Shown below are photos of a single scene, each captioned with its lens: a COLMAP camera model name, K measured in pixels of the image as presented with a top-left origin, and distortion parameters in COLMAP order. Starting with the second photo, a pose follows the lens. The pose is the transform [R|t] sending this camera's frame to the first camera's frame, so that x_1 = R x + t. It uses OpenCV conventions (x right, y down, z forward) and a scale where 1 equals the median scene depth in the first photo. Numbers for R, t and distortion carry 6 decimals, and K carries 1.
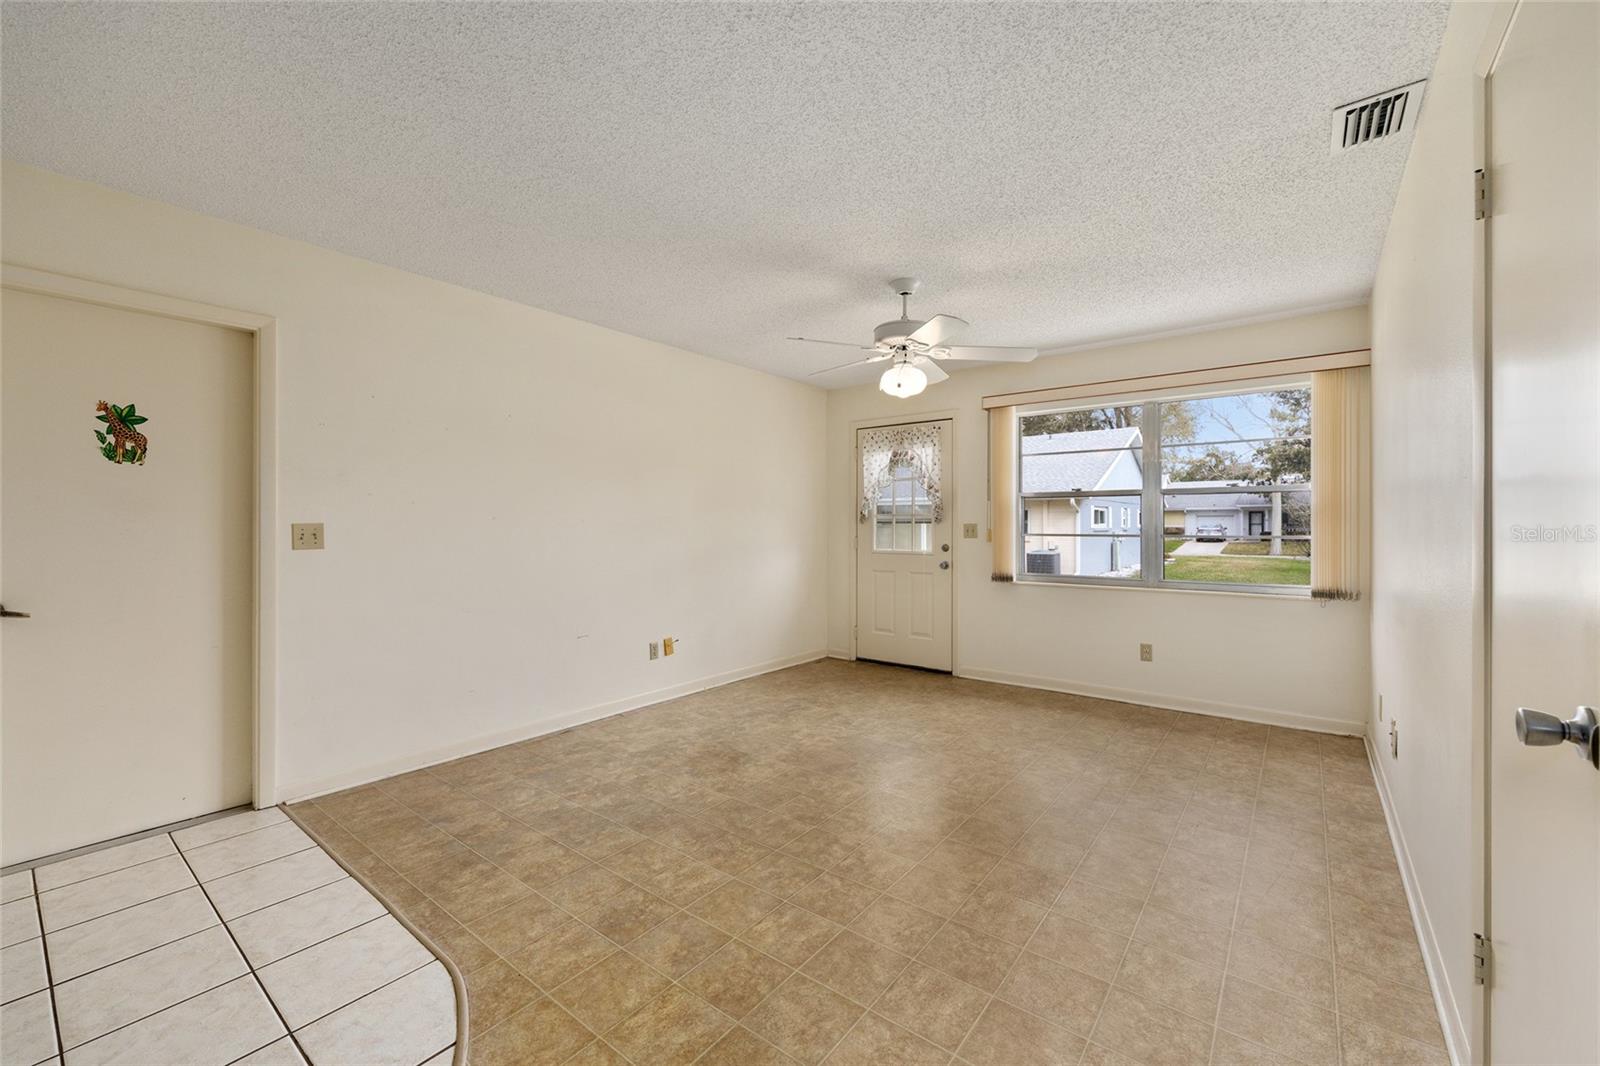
lens RADIAL K [[654.8, 0, 788.1], [0, 654.8, 529.2], [0, 0, 1]] dist [-0.005703, 0.002818]
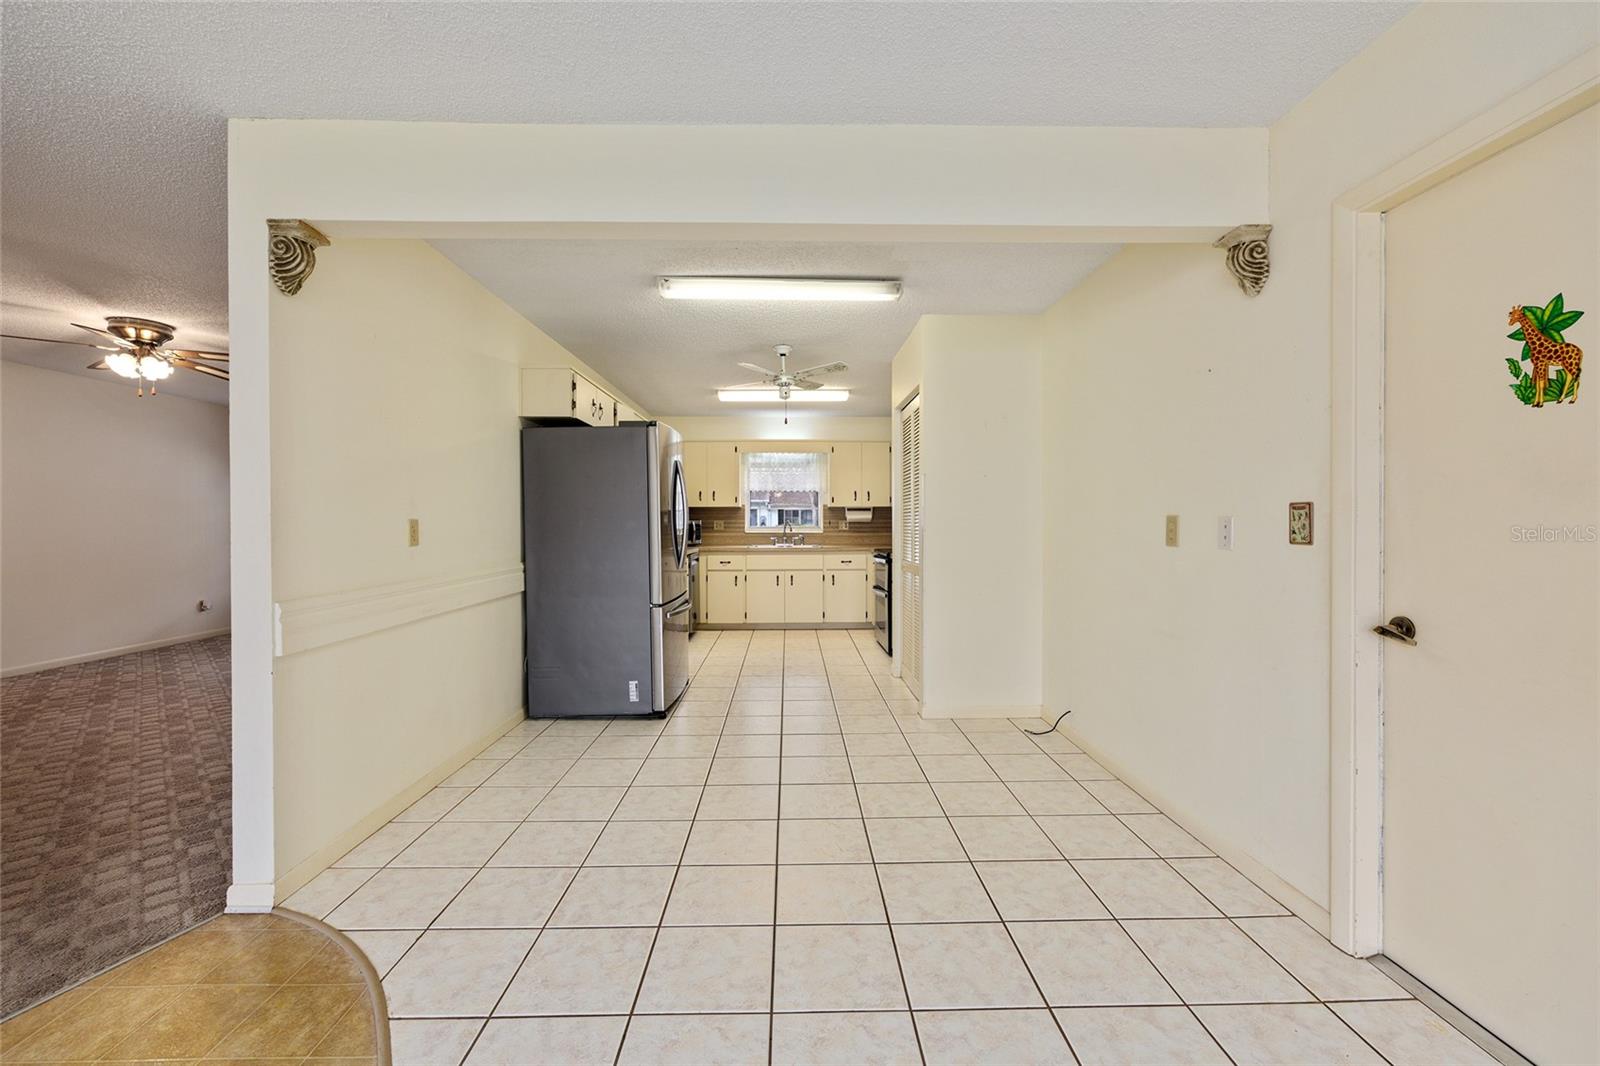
lens RADIAL K [[654.8, 0, 808.0], [0, 654.8, 523.5], [0, 0, 1]] dist [-0.005703, 0.002818]
pose [[-0.762544, 0.004632, -0.646920, -0.118212], [-0.001570, 0.999958, 0.009010, -0.002662], [0.646935, 0.007886, -0.762504, 0.686237]]
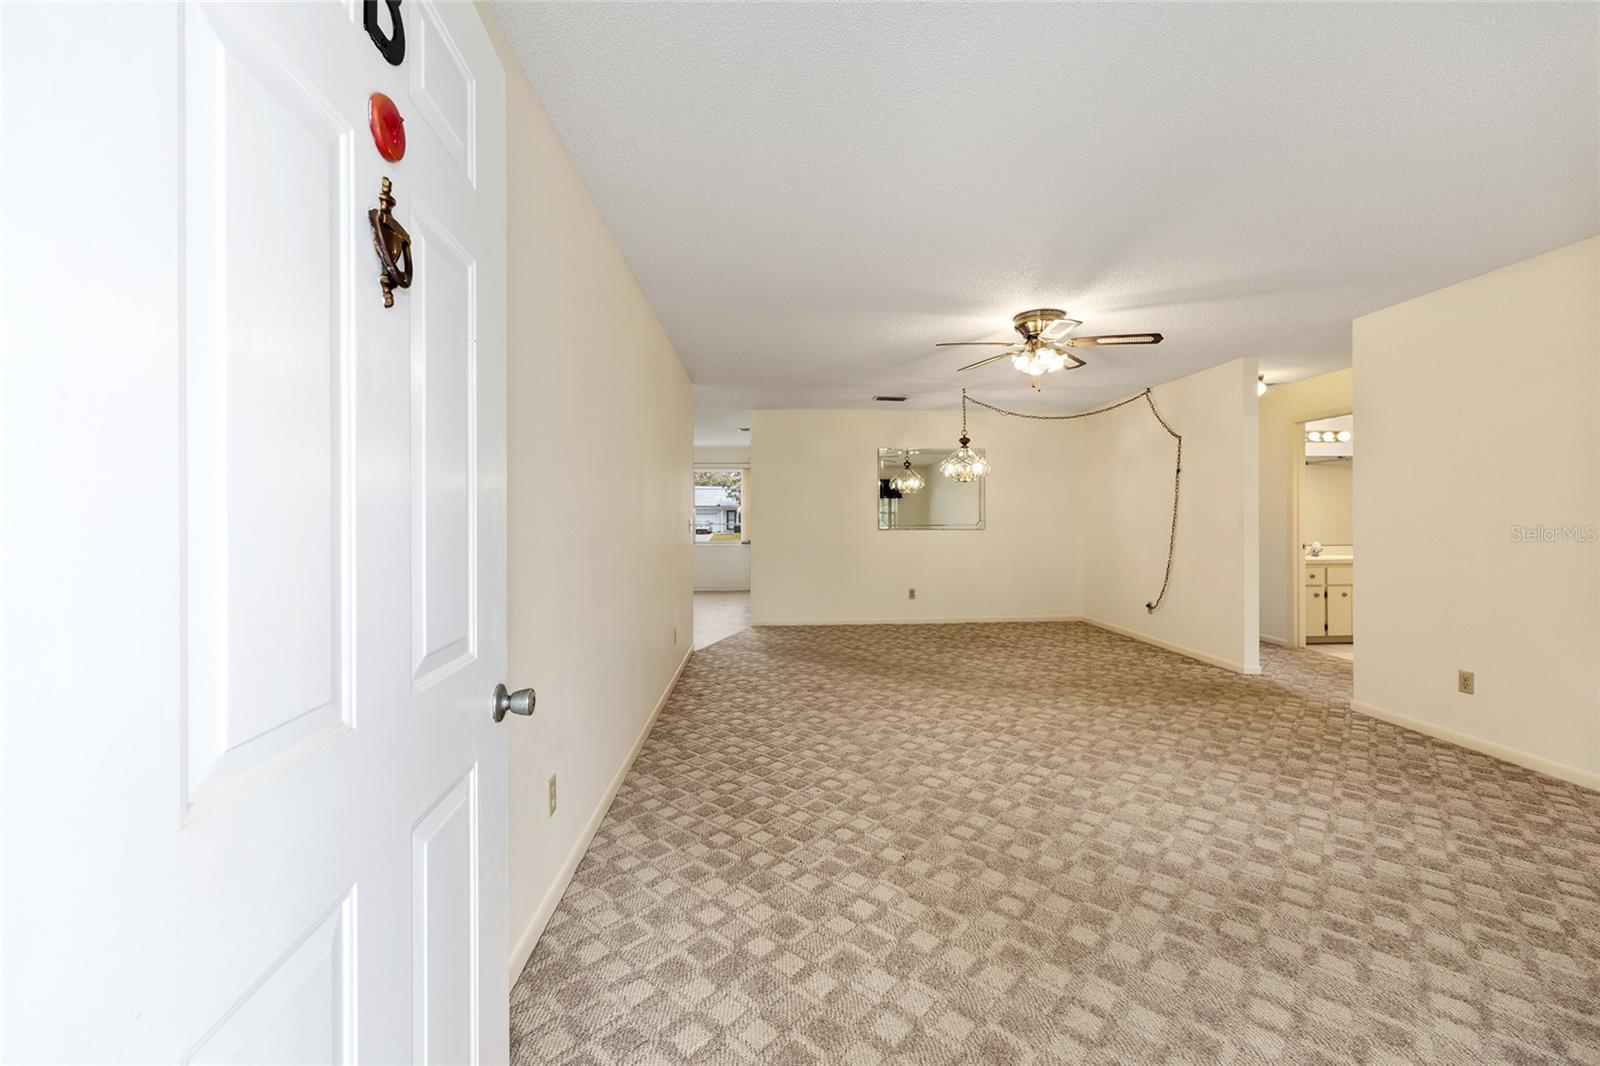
lens RADIAL K [[654.8, 0, 818.6], [0, 654.8, 526.8], [0, 0, 1]] dist [-0.005703, 0.002818]
pose [[0.730327, -0.007665, 0.683054, -0.959222], [0.005877, 0.999971, 0.004937, 0.011753], [-0.683072, 0.000409, 0.730351, -1.395519]]
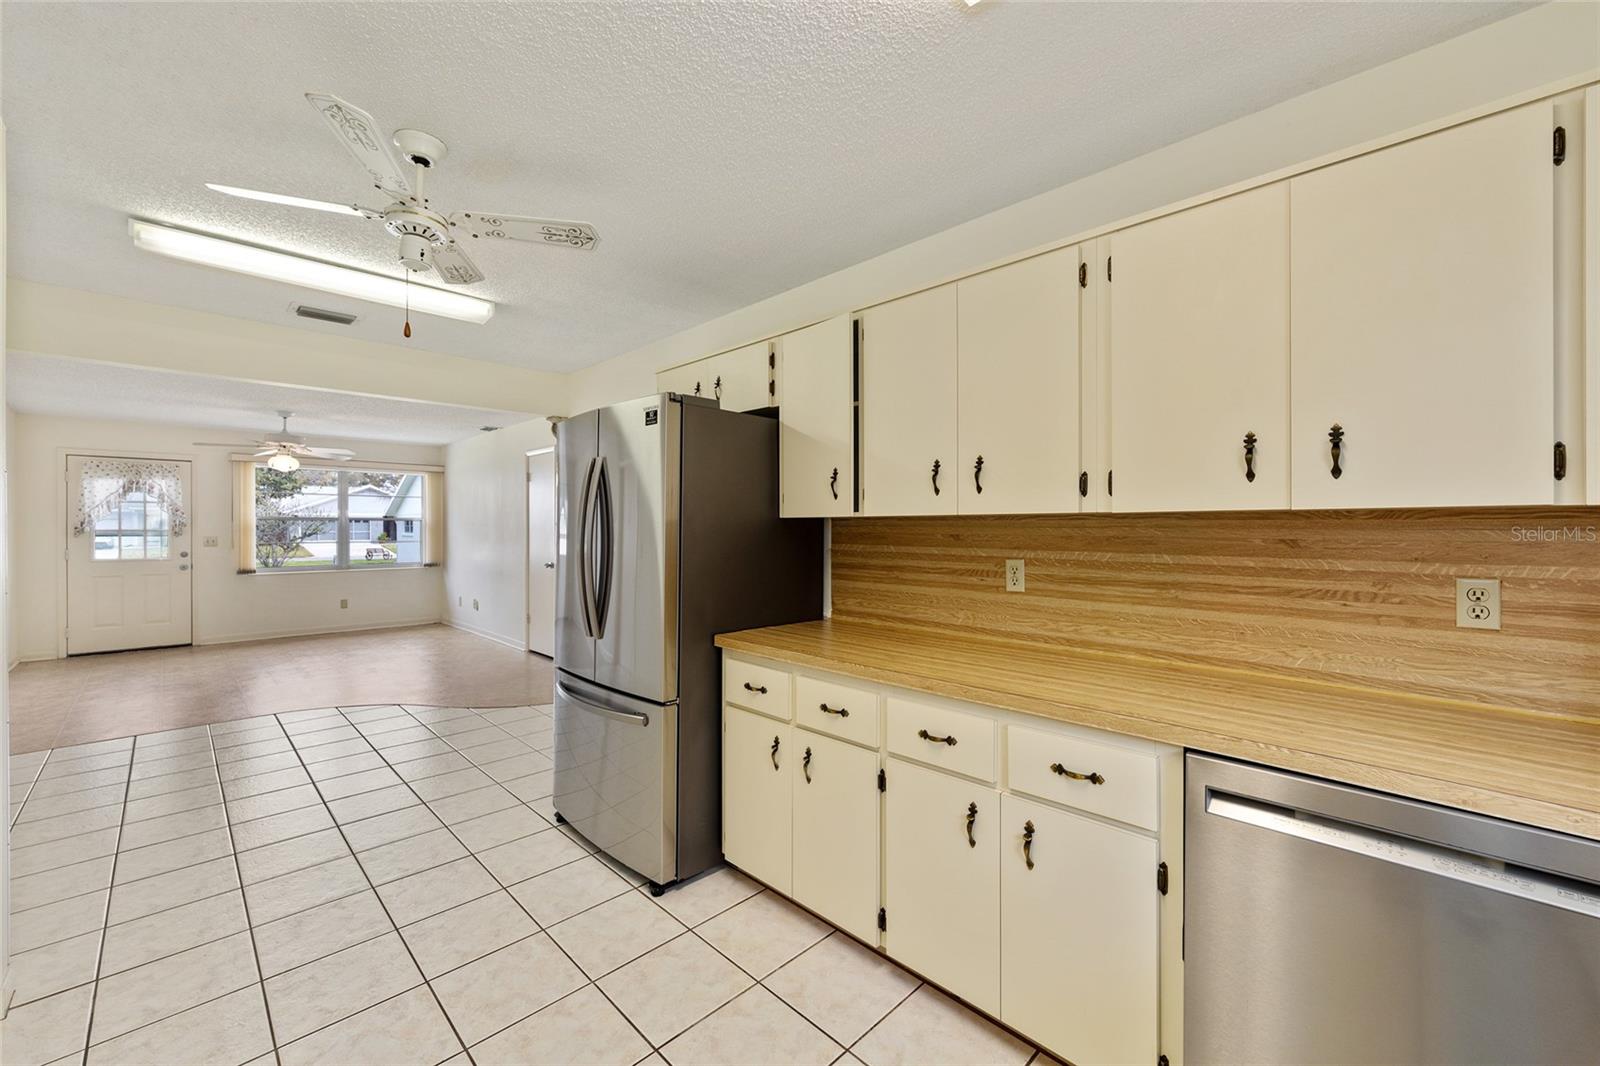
lens RADIAL K [[654.8, 0, 816.8], [0, 654.8, 532.7], [0, 0, 1]] dist [-0.005703, 0.002818]
pose [[0.114386, -0.005411, 0.993422, -1.376718], [0.004597, 0.999977, 0.004917, -0.024972], [-0.993426, 0.004004, 0.114408, -0.678626]]
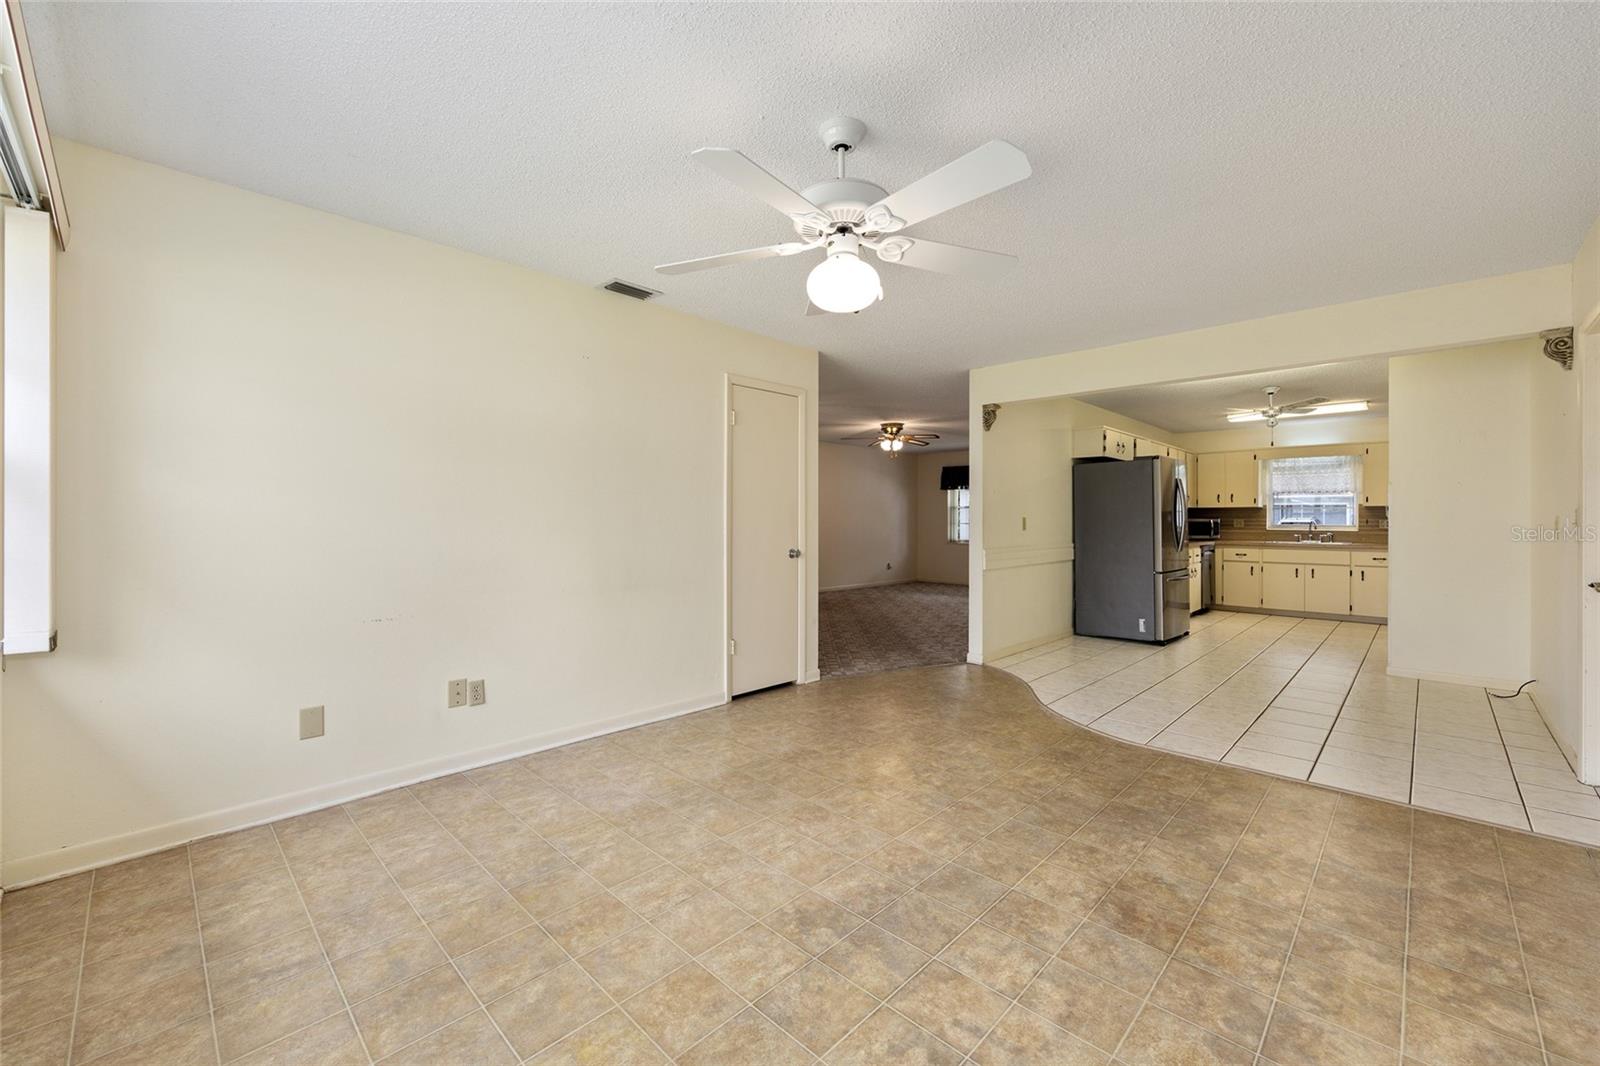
lens RADIAL K [[654.8, 0, 792.0], [0, 654.8, 521.8], [0, 0, 1]] dist [-0.005703, 0.002818]
pose [[-0.995154, -0.001957, 0.098309, 0.146694], [-0.000944, 0.999946, 0.010352, -0.006103], [-0.098324, 0.010209, -0.995102, 1.461553]]
